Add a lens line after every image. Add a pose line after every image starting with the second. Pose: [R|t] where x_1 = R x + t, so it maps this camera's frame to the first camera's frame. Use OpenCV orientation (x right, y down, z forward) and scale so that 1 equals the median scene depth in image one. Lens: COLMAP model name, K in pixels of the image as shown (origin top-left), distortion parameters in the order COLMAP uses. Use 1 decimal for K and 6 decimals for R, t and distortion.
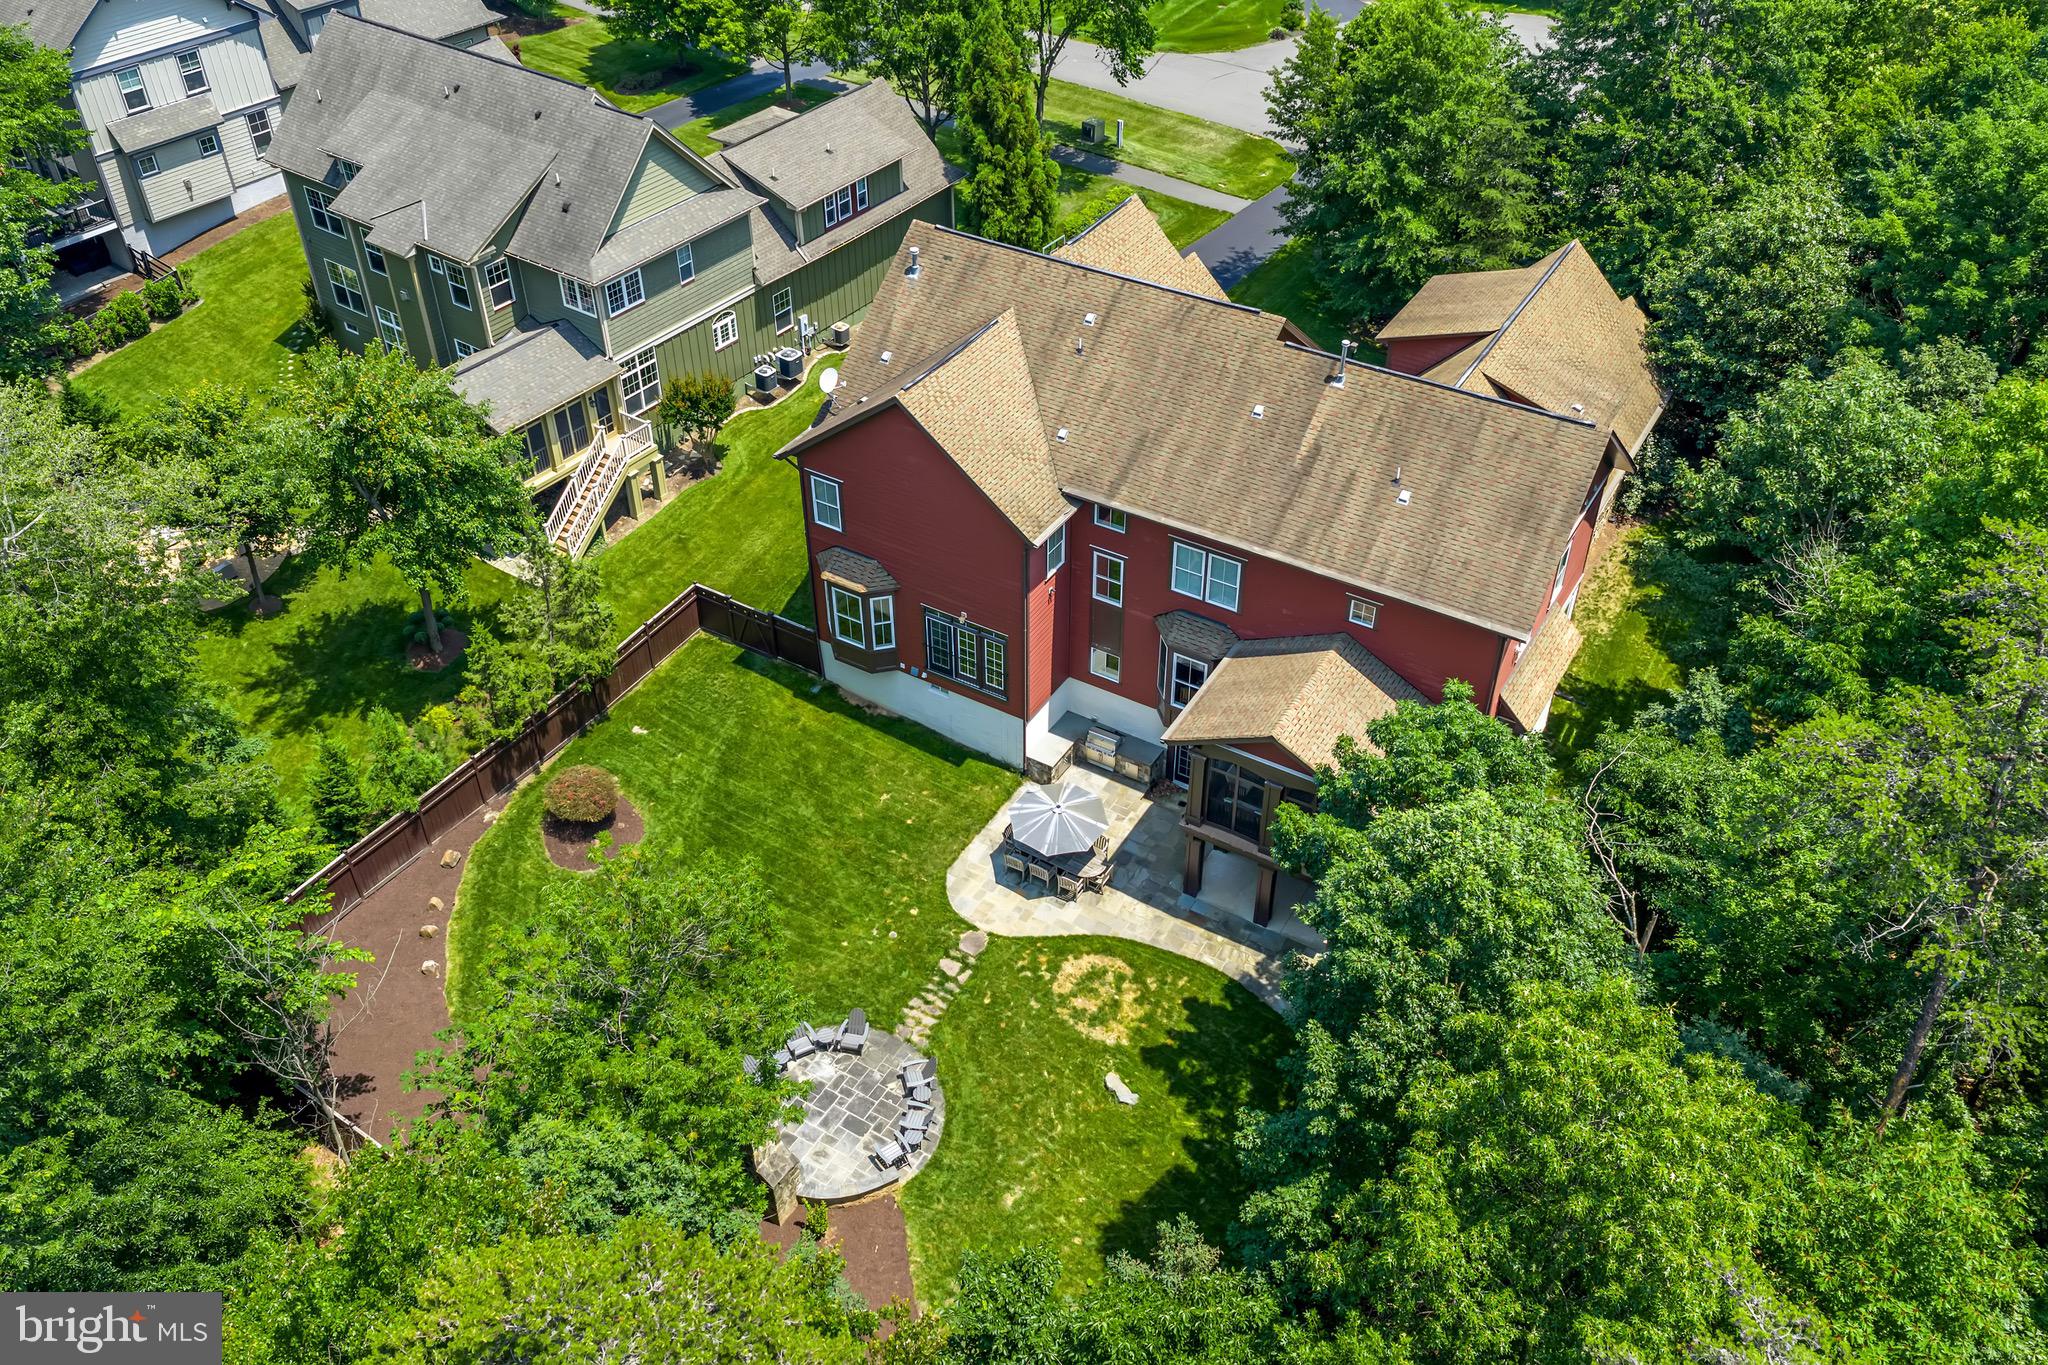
lens RADIAL K [[1690.3, 0, 1025.0], [0, 1690.3, 674.0], [0, 0, 1]] dist [0.022276, -0.022716]
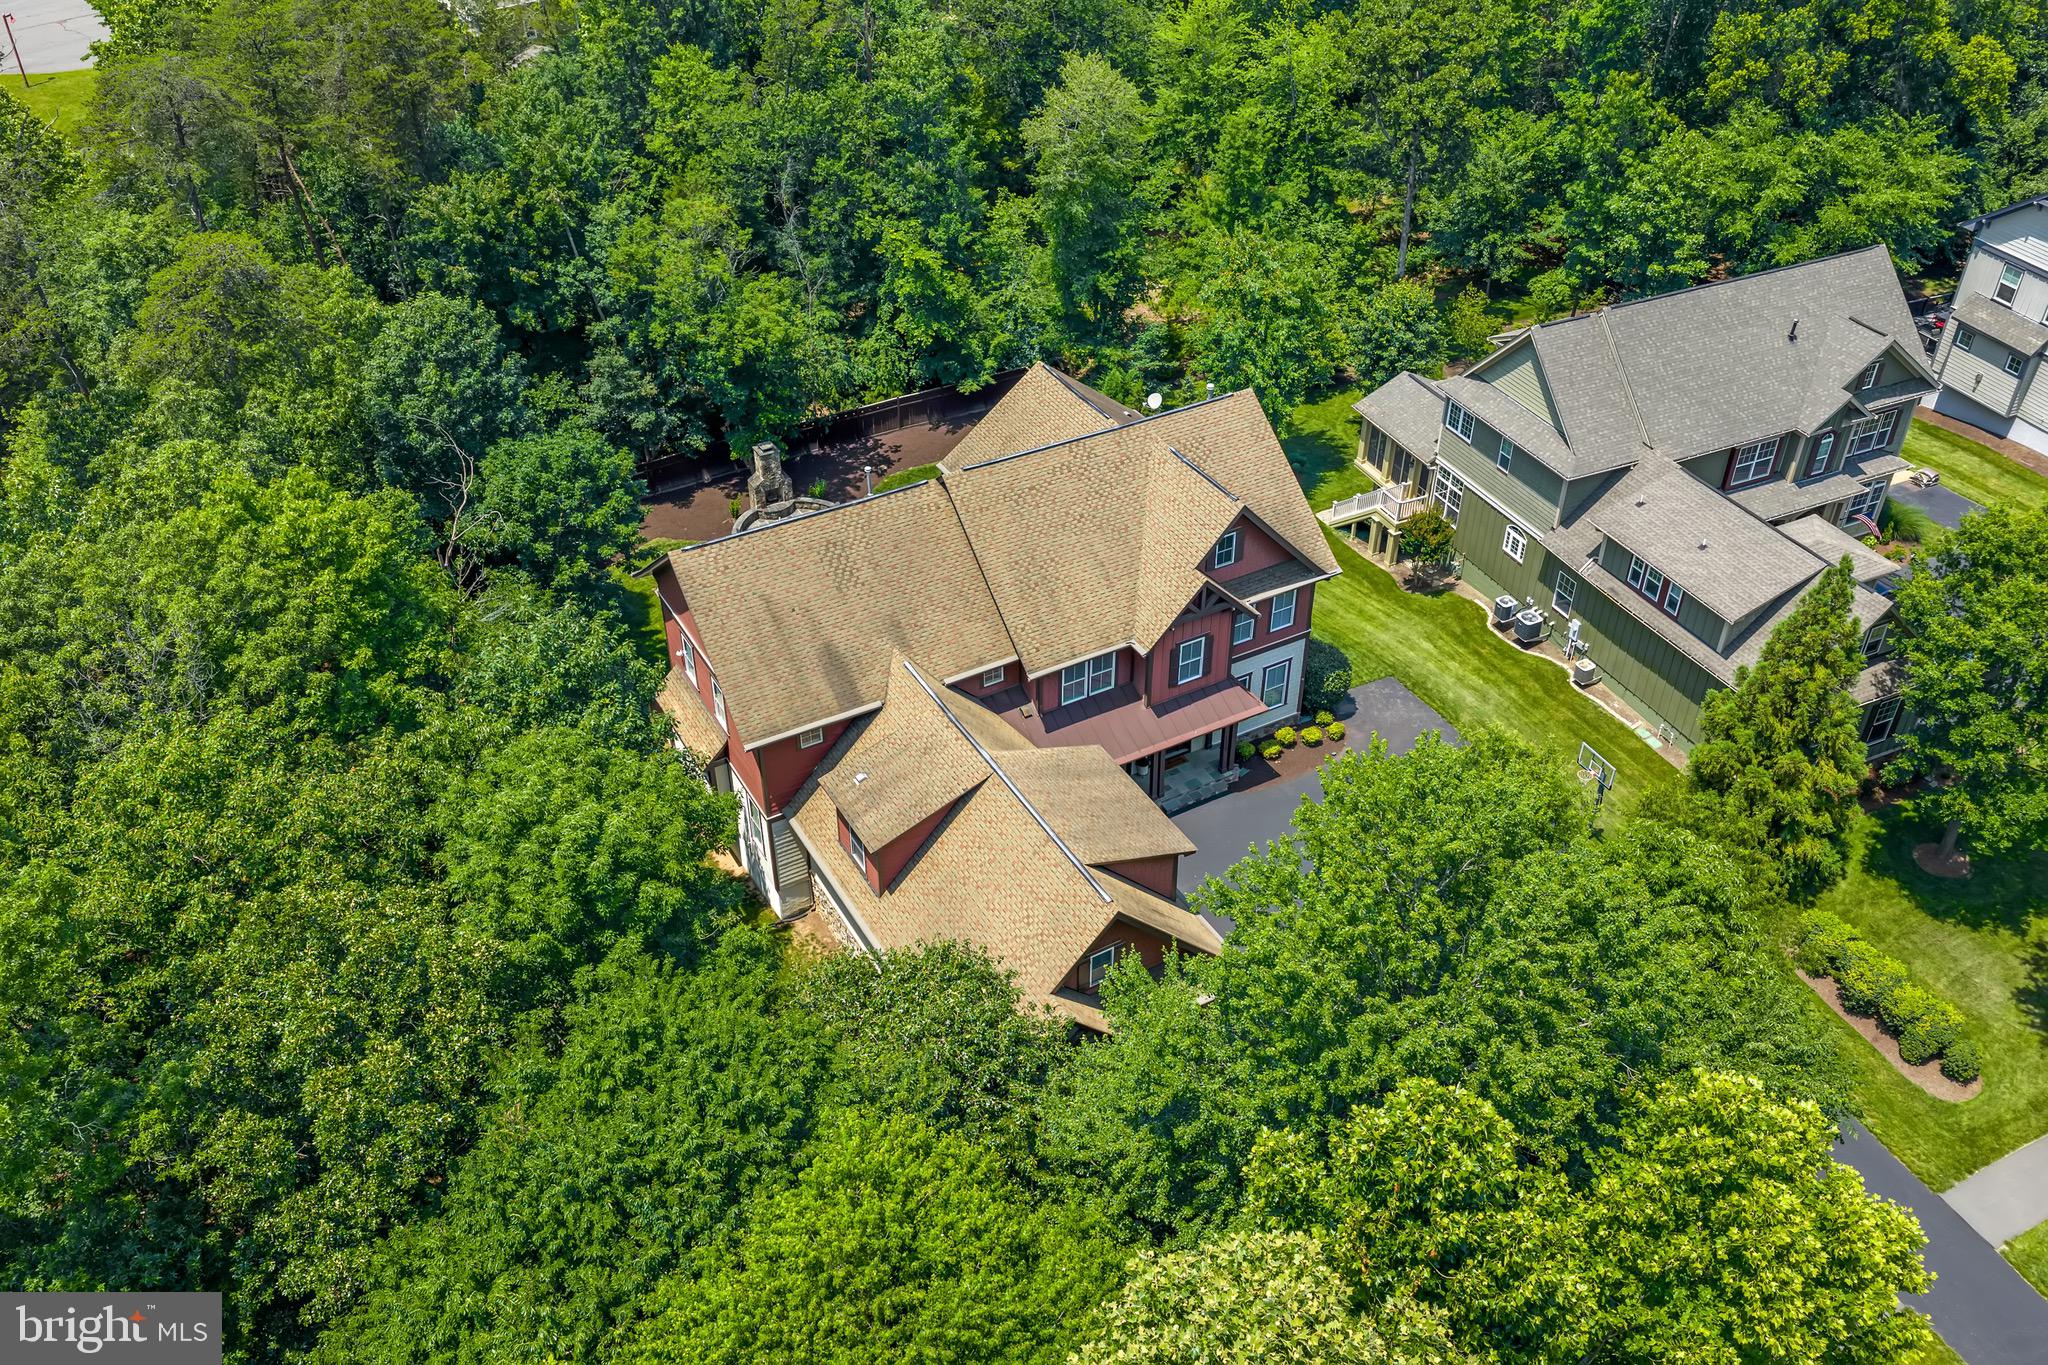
lens RADIAL K [[1690.3, 0, 1020.5], [0, 1690.3, 674.2], [0, 0, 1]] dist [0.022276, -0.022716]
pose [[-0.496626, 0.523403, -0.692395, 1.008287], [-0.543808, 0.434109, 0.718208, -1.014535], [0.676487, 0.733211, 0.069041, 1.029749]]
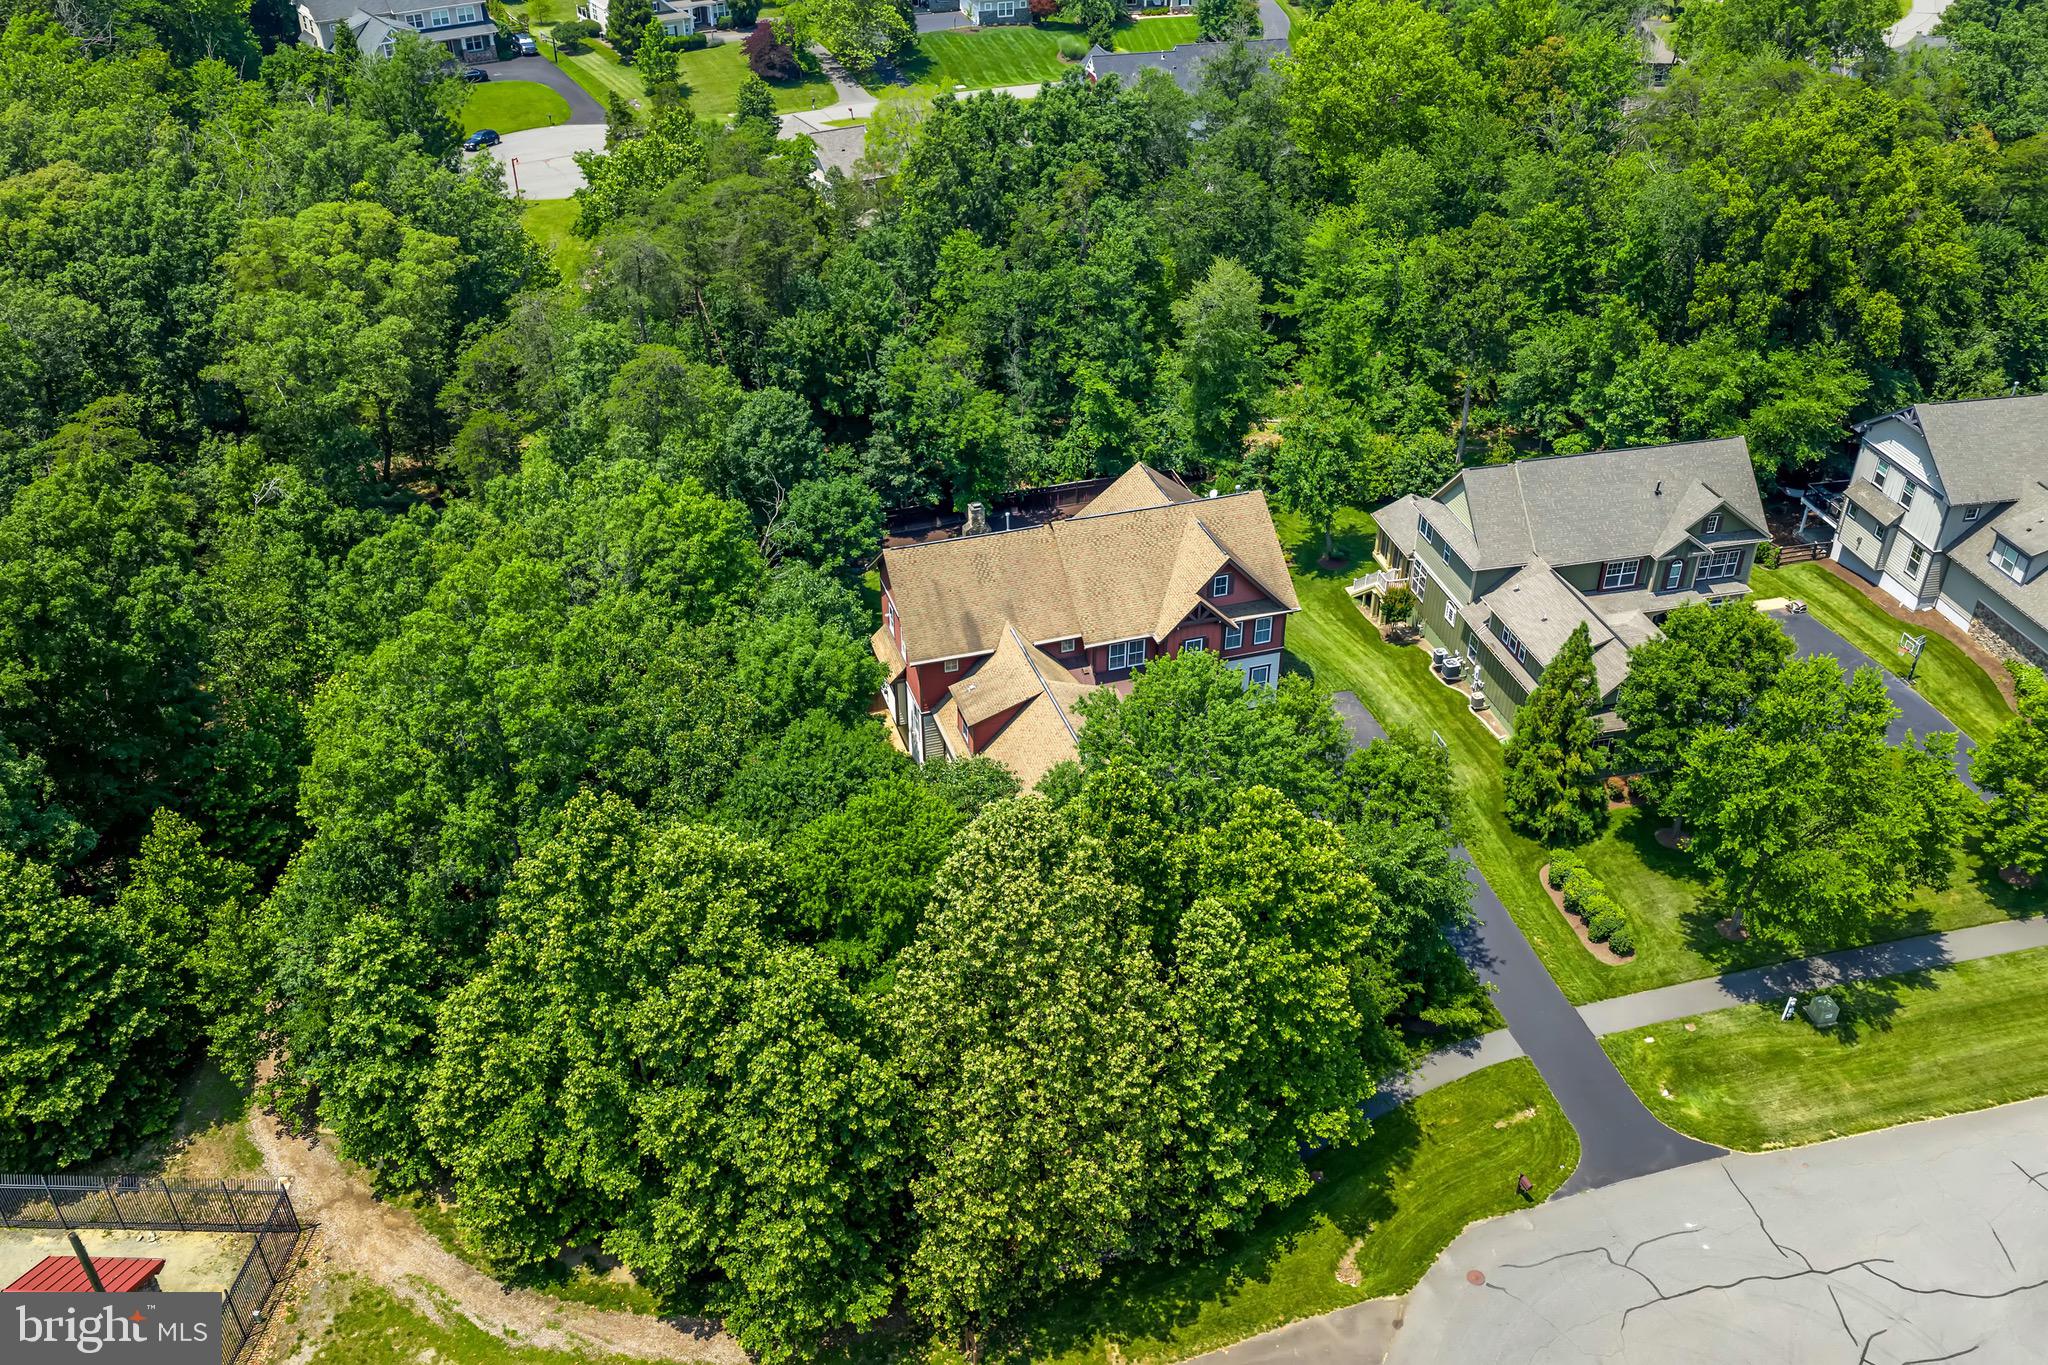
lens RADIAL K [[1690.3, 0, 1016.0], [0, 1690.3, 678.8], [0, 0, 1]] dist [0.022276, -0.022716]
pose [[-0.667031, 0.415135, -0.618654, 1.449549], [-0.463715, 0.418593, 0.780864, -1.618813], [0.583128, 0.807740, -0.086710, 1.260772]]
